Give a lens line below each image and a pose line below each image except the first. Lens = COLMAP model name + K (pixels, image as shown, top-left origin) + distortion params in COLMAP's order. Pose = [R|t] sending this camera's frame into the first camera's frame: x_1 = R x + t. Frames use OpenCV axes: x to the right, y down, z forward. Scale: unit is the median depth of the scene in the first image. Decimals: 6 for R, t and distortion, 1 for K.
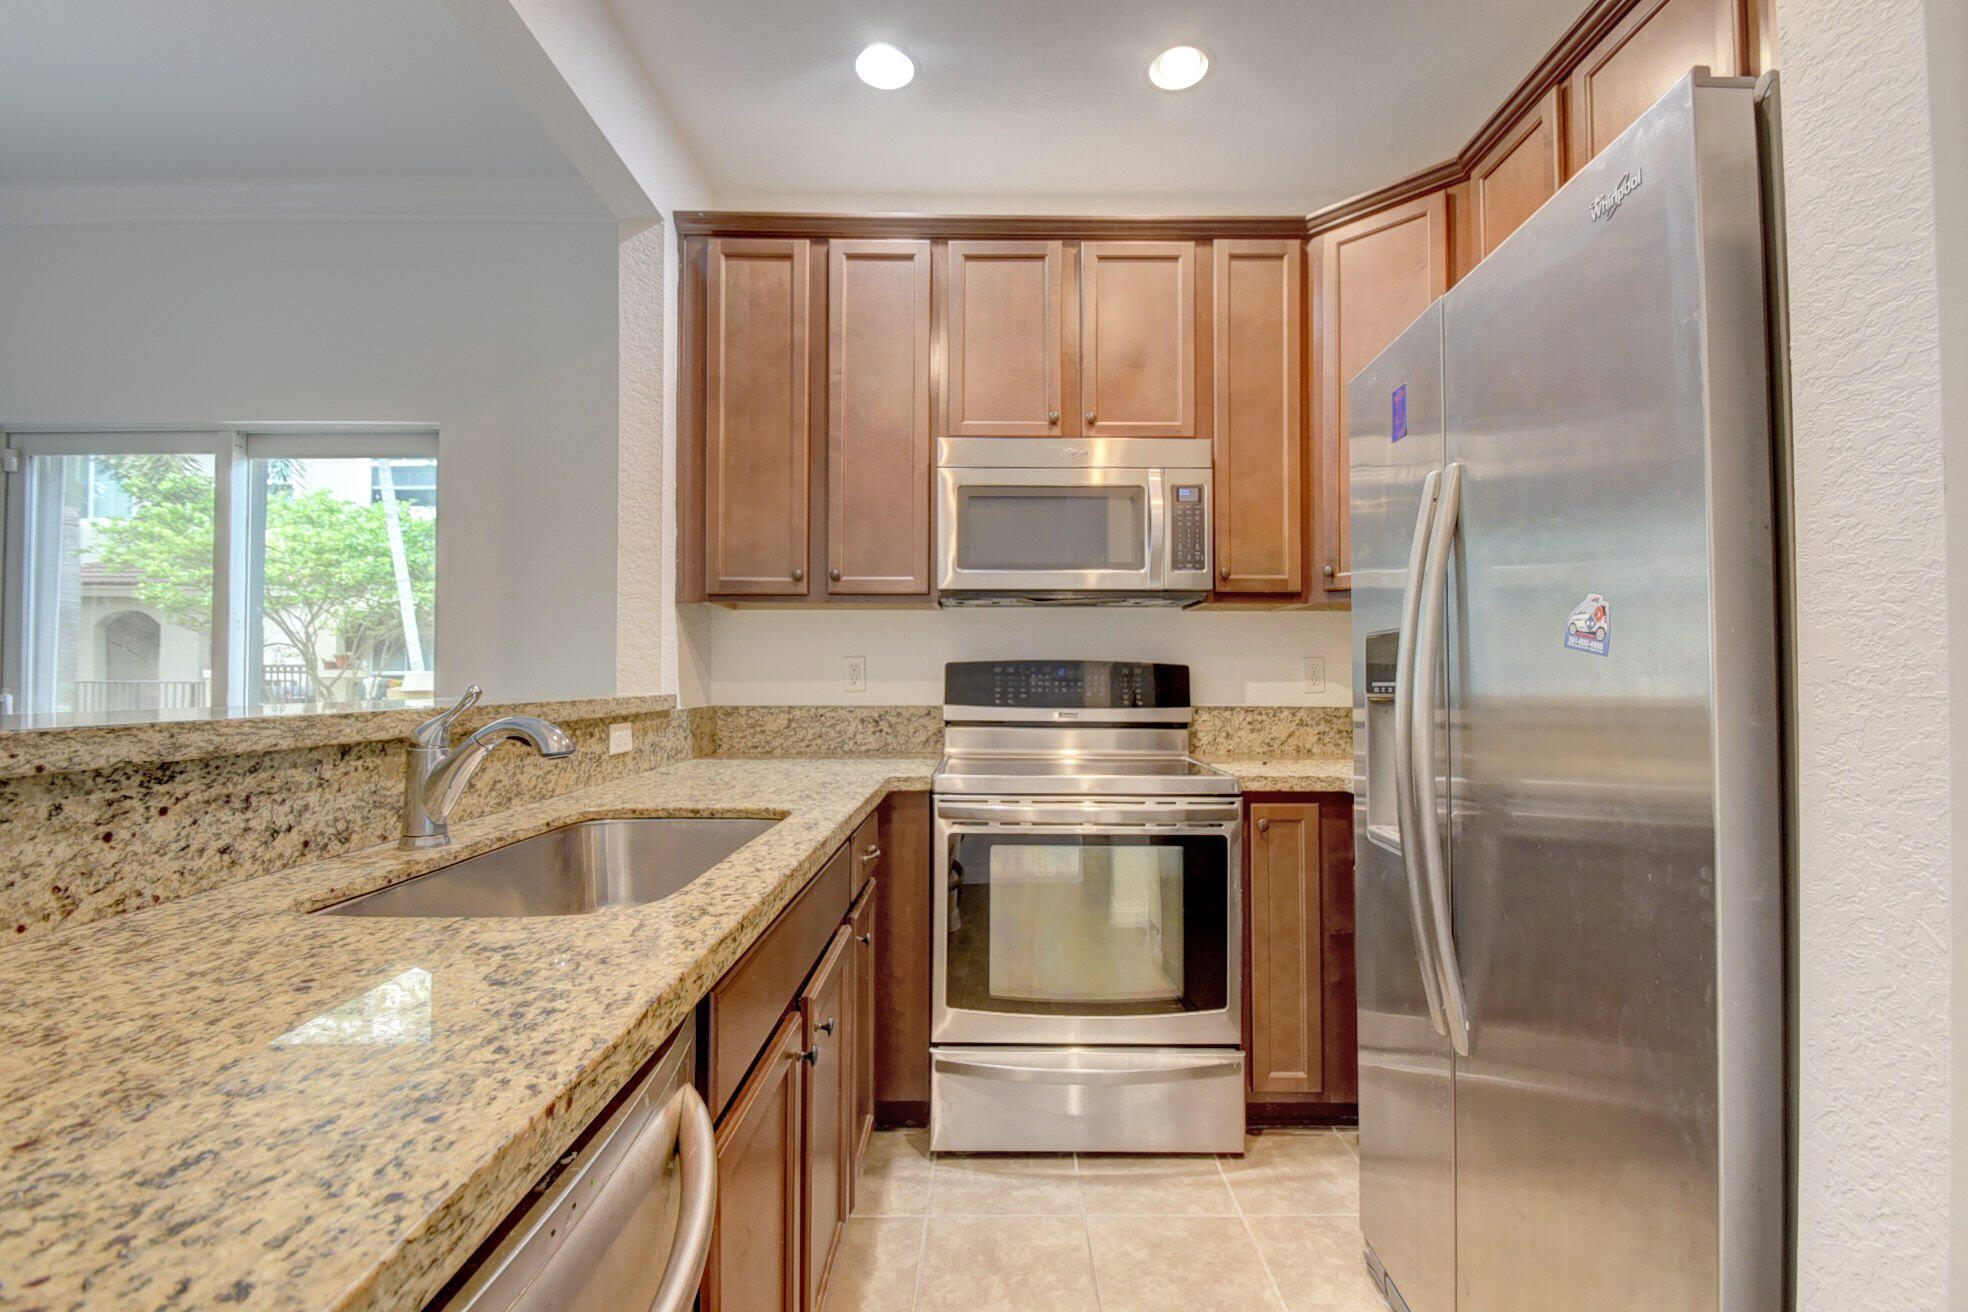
lens RADIAL K [[863.9, 0, 1007.1], [0, 863.9, 660.1], [0, 0, 1]] dist [0.001895, -0.006334]
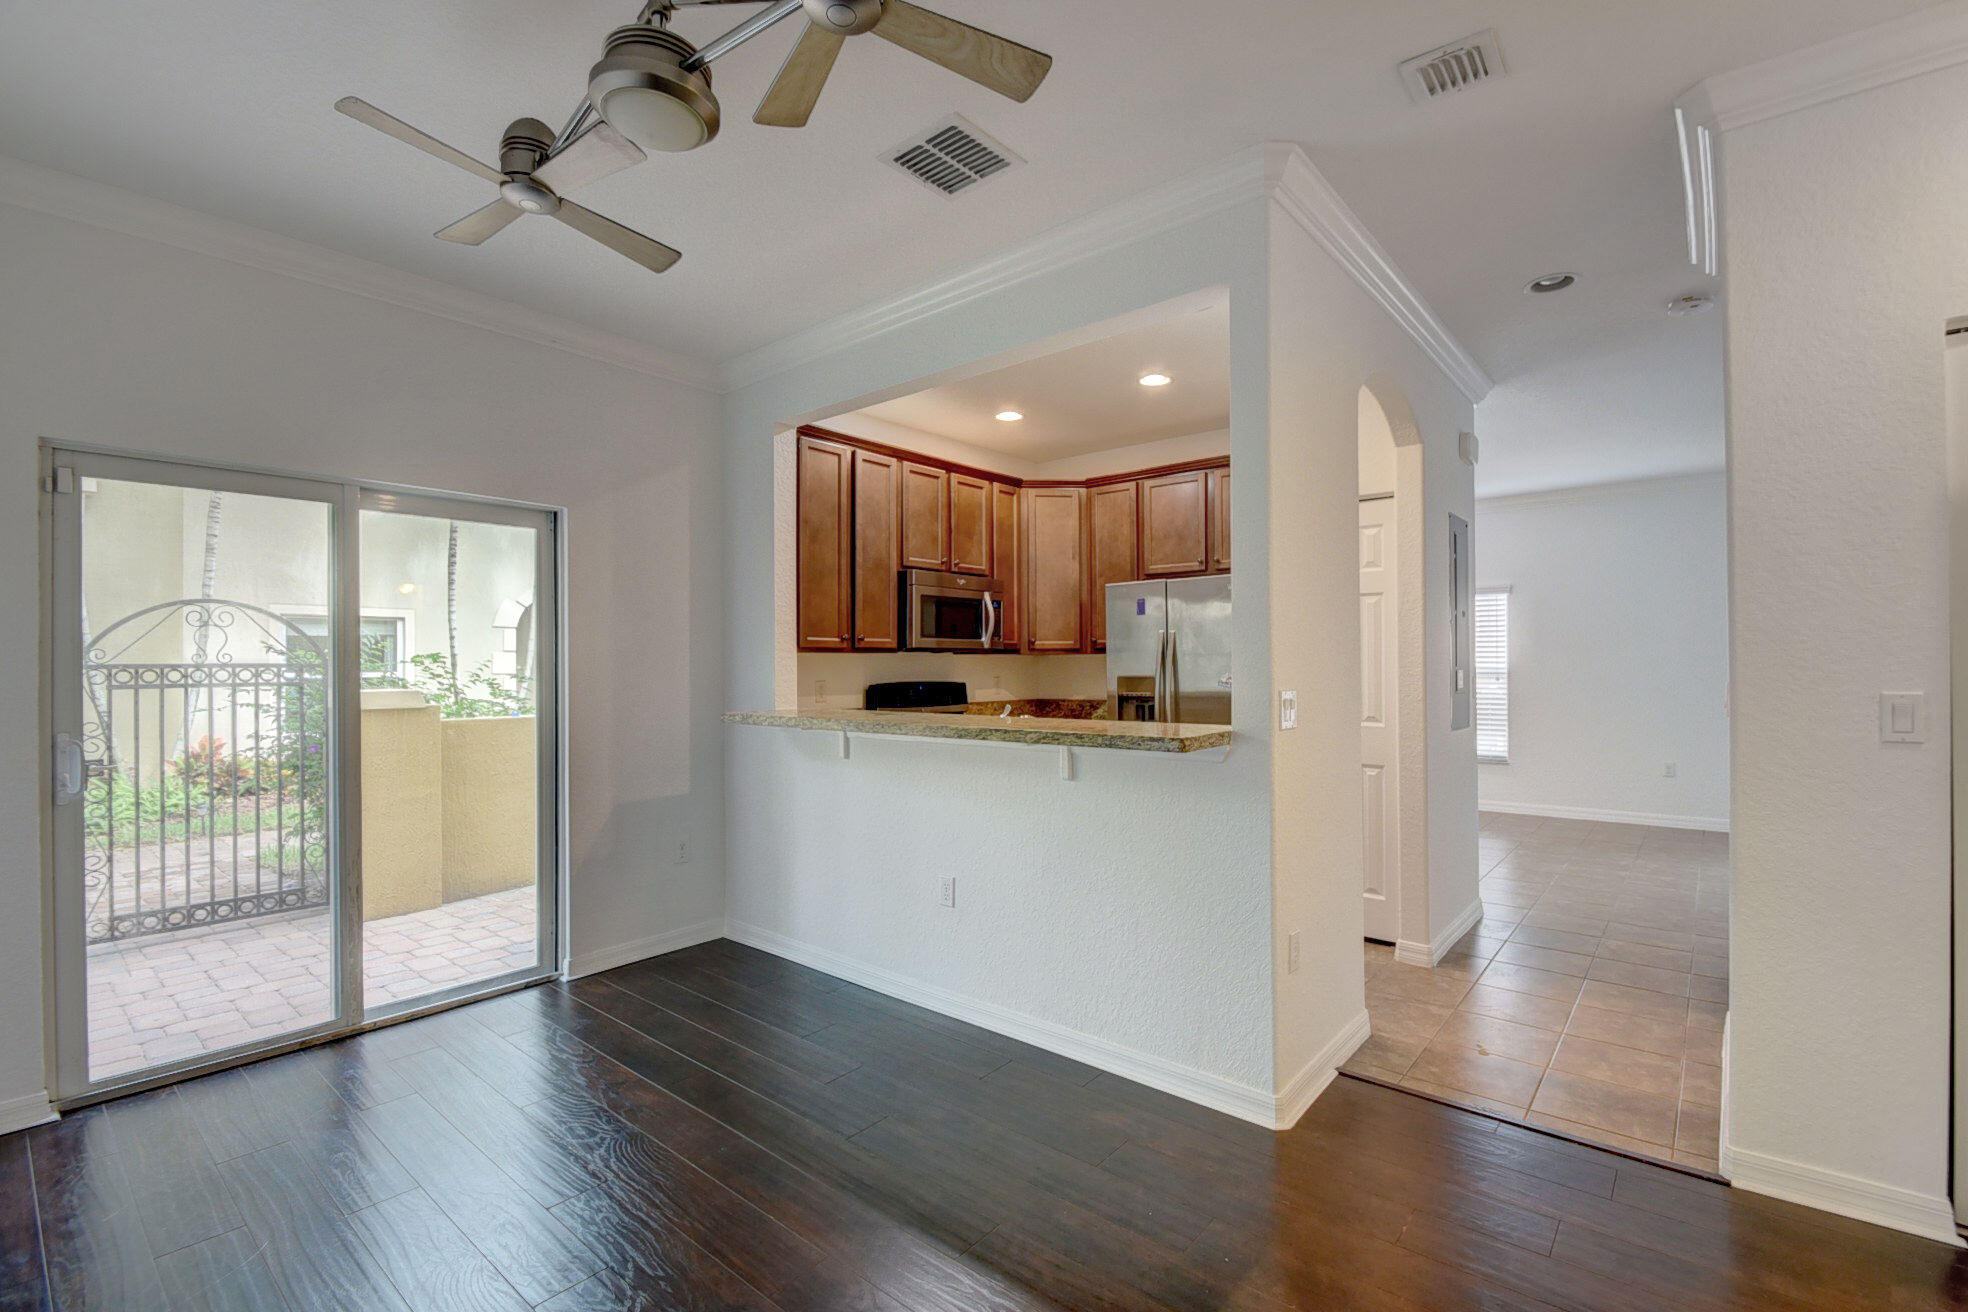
lens RADIAL K [[863.9, 0, 1007.1], [0, 863.9, 660.1], [0, 0, 1]] dist [0.001895, -0.006334]
pose [[0.650372, 0.001865, 0.759614, -1.357813], [-0.011098, 0.999914, 0.007047, -0.067848], [-0.759535, -0.013013, 0.650336, -0.402671]]
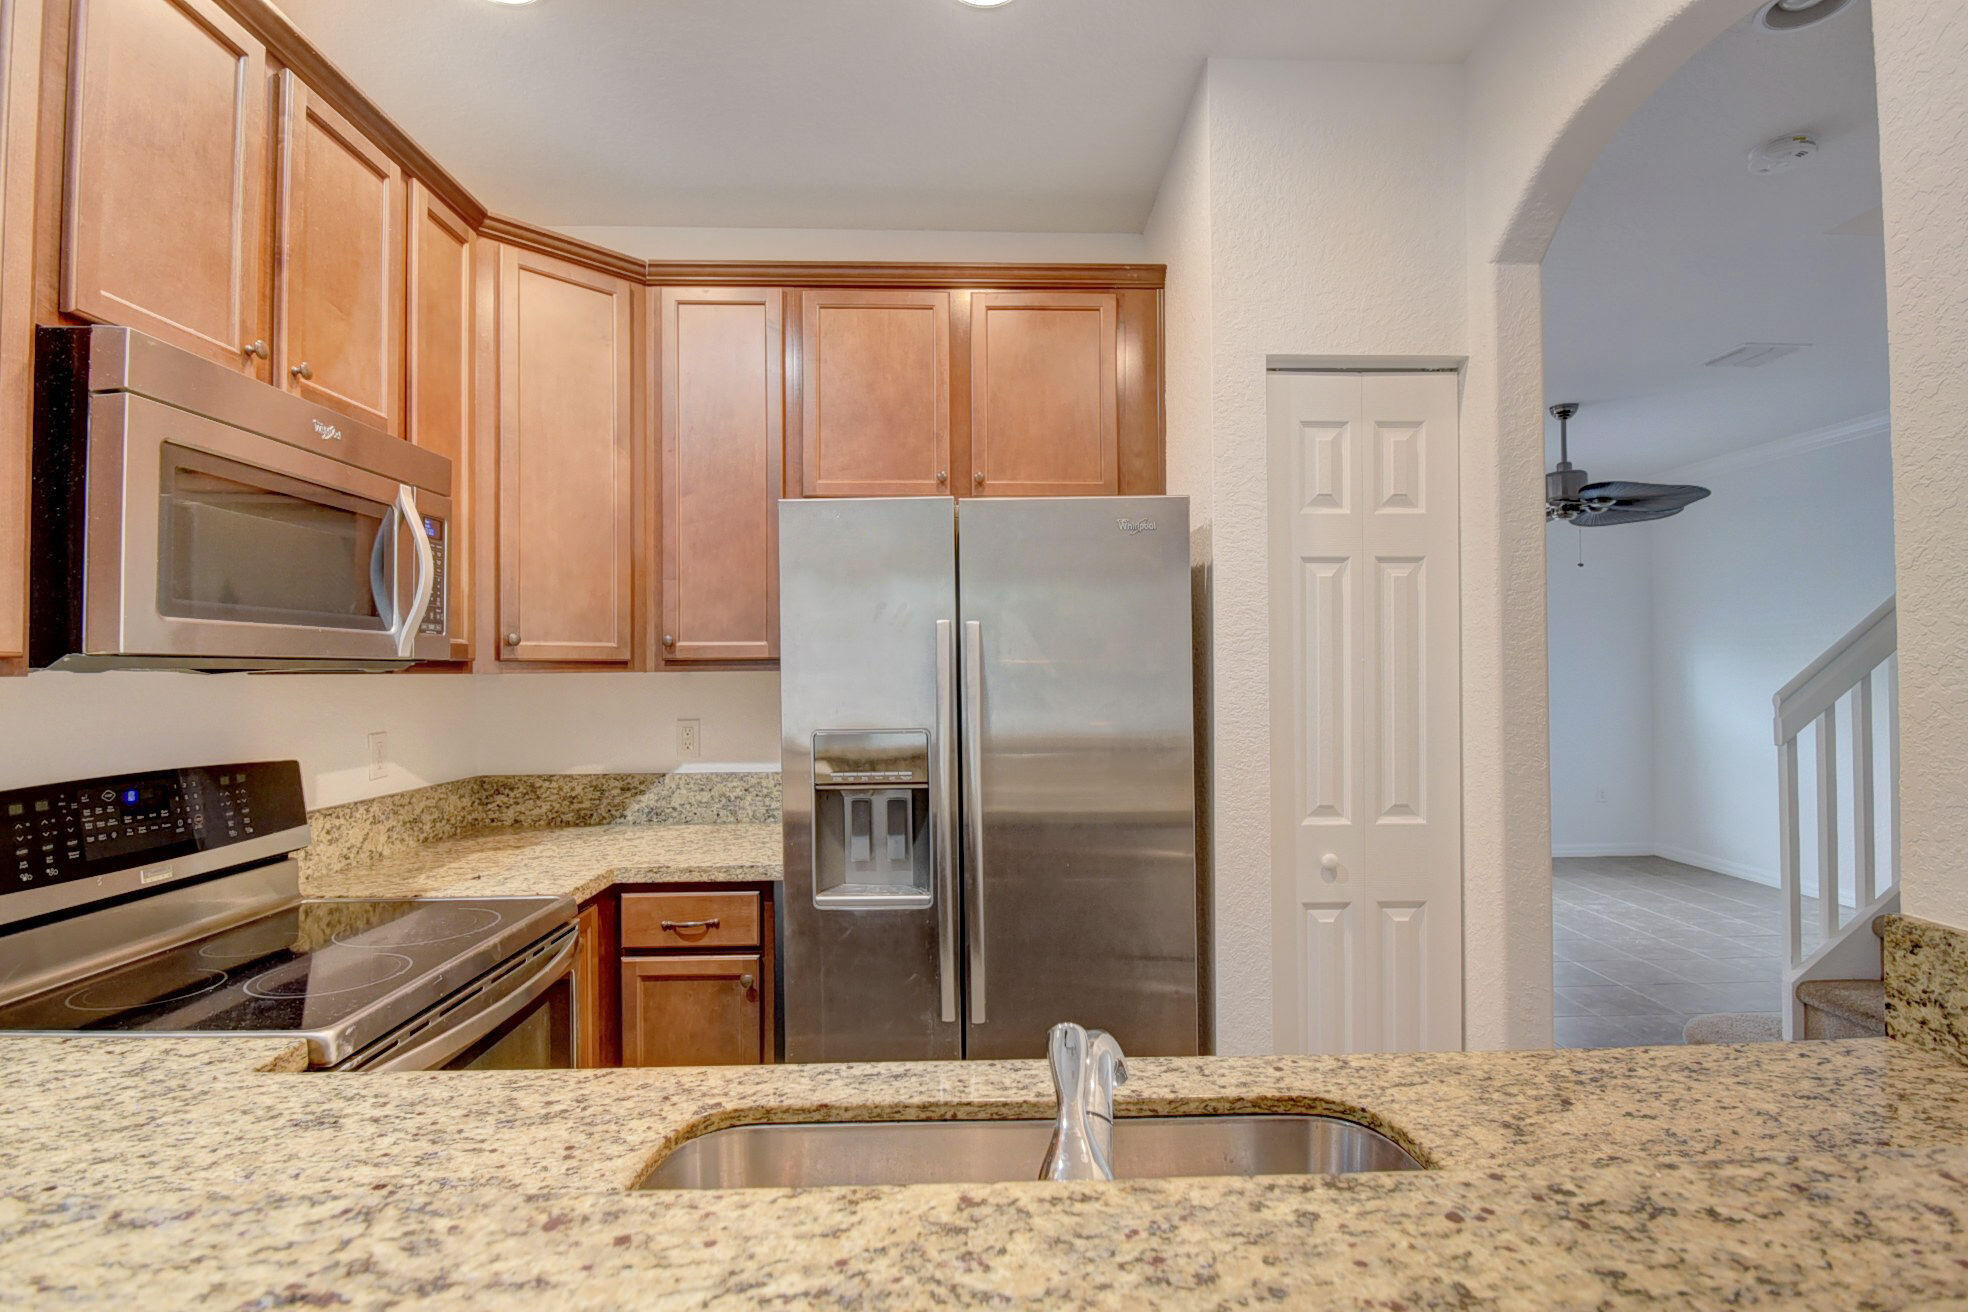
lens RADIAL K [[929.2, 0, 984.0], [0, 929.2, 656.0], [0, 0, 1]] dist [-0.002892, -0.001170]
pose [[-0.011416, 0.015038, 0.999822, -0.554537], [-0.016376, 0.999750, -0.015224, -0.078006], [-0.999801, -0.016546, -0.011167, 0.527152]]
